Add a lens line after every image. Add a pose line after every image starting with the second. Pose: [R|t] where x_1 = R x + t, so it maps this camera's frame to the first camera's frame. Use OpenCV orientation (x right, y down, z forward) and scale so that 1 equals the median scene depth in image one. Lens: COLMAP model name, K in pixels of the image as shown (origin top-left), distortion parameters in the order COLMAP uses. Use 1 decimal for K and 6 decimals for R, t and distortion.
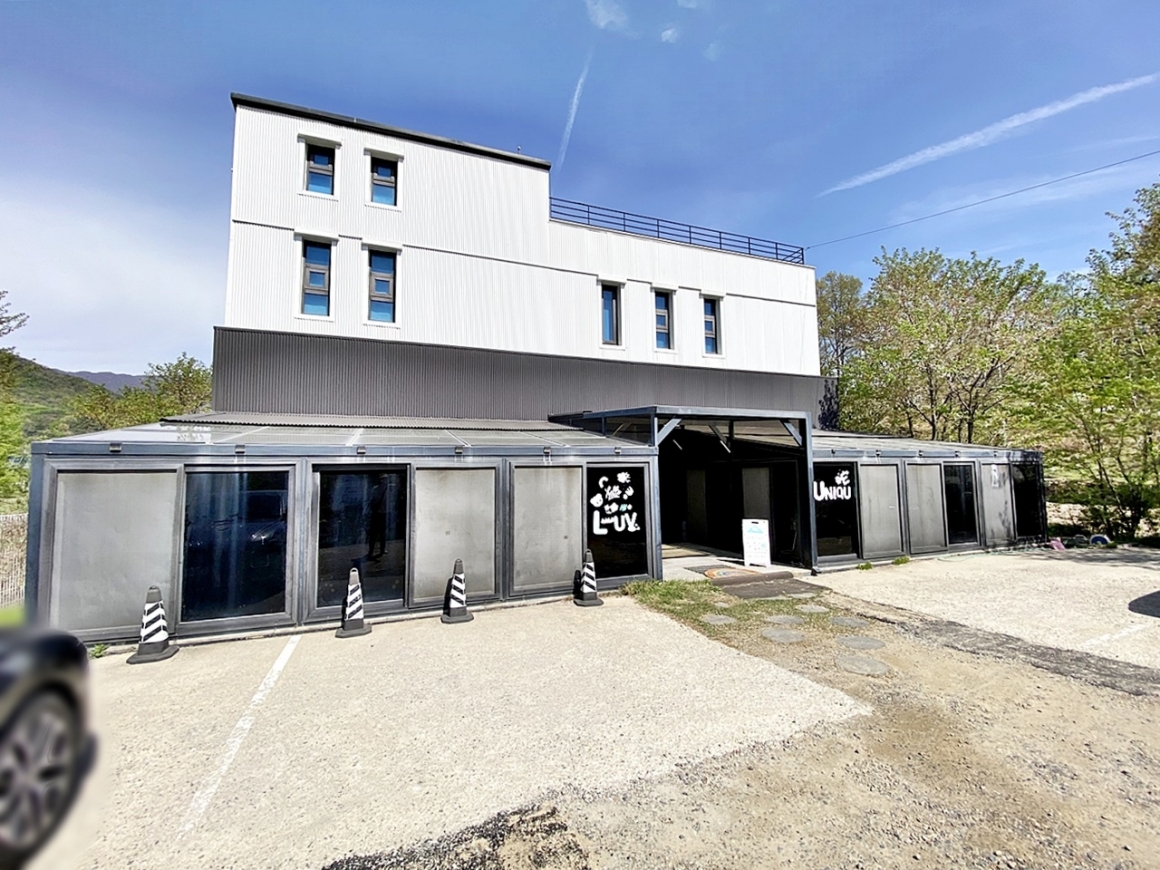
lens RADIAL K [[479.4, 0, 582.0], [0, 479.4, 434.1], [0, 0, 1]] dist [0.021612, -0.022467]
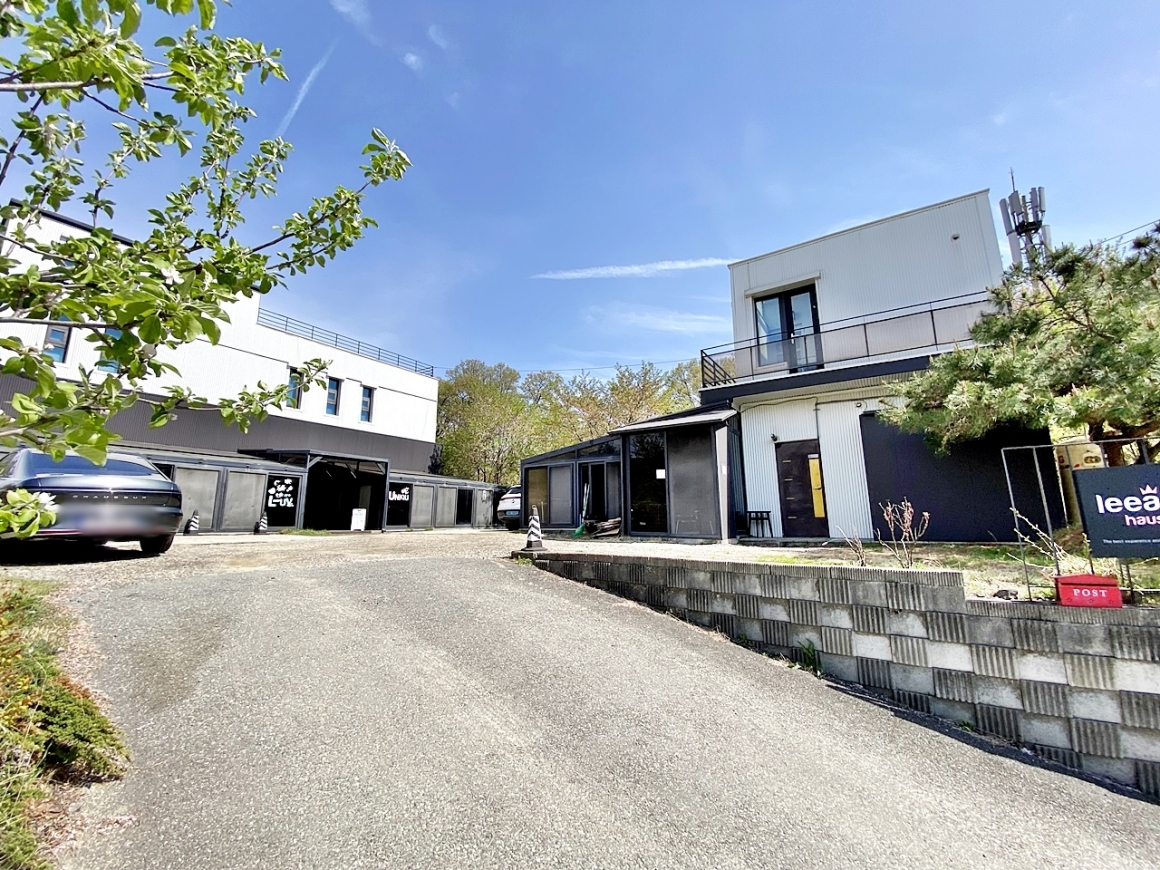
lens RADIAL K [[462.1, 0, 577.3], [0, 462.1, 432.7], [0, 0, 1]] dist [0.020859, -0.024015]
pose [[0.813281, 0.119015, 0.569570, -0.073650], [-0.054452, 0.990130, -0.129143, 0.075043], [-0.579318, 0.074015, 0.811734, -1.531303]]
